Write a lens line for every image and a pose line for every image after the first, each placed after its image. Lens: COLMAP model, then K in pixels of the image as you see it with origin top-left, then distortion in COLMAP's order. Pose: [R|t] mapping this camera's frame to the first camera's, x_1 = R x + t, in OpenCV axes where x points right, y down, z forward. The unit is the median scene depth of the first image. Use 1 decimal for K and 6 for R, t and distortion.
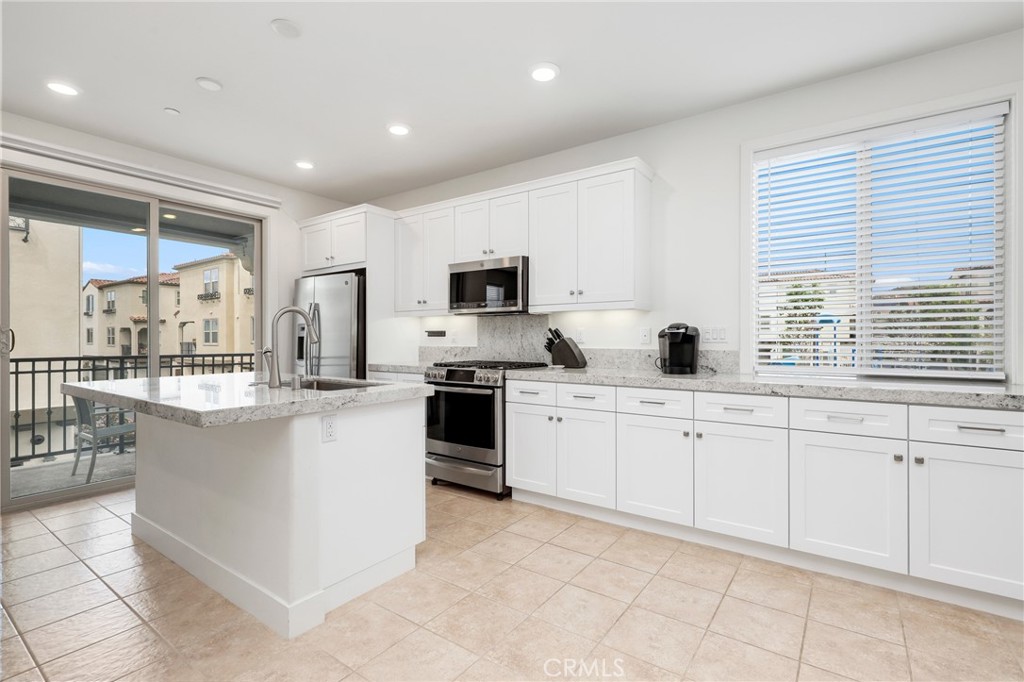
lens RADIAL K [[469.9, 0, 561.2], [0, 469.9, 342.3], [0, 0, 1]] dist [-0.000490, 0.000141]
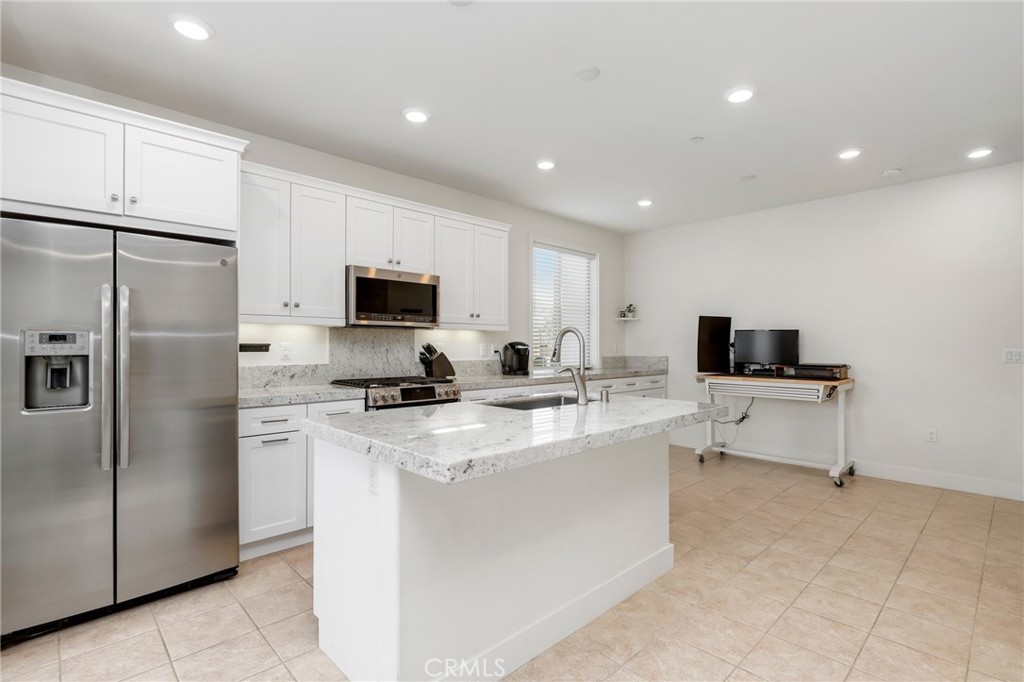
lens RADIAL K [[473.5, 0, 512.0], [0, 473.5, 341.0], [0, 0, 1]] dist [-0.000556, 0.000076]
pose [[0.237549, 0.009192, 0.971332, -1.015776], [0.008124, 0.999901, -0.011449, -0.021013], [-0.971341, 0.010611, 0.237451, 0.544322]]
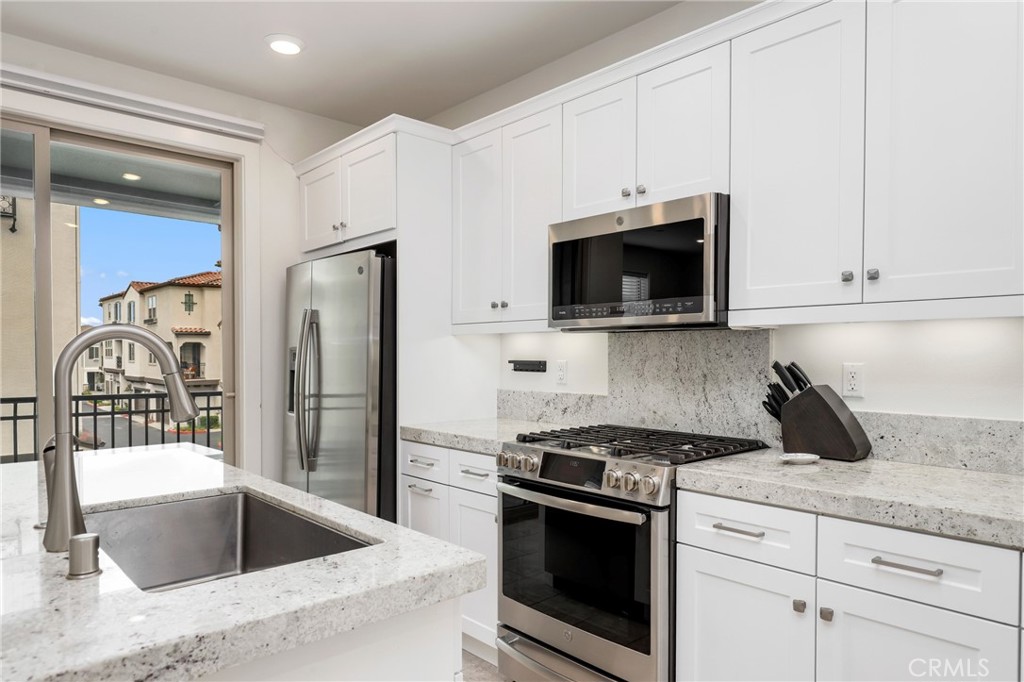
lens RADIAL K [[670.1, 0, 568.1], [0, 670.1, 367.9], [0, 0, 1]] dist [0.000457, -0.000195]
pose [[0.973748, 0.007747, -0.227498, -0.068784], [-0.005115, 0.999913, 0.012157, -0.030693], [0.227573, -0.010674, 0.973703, 0.355223]]
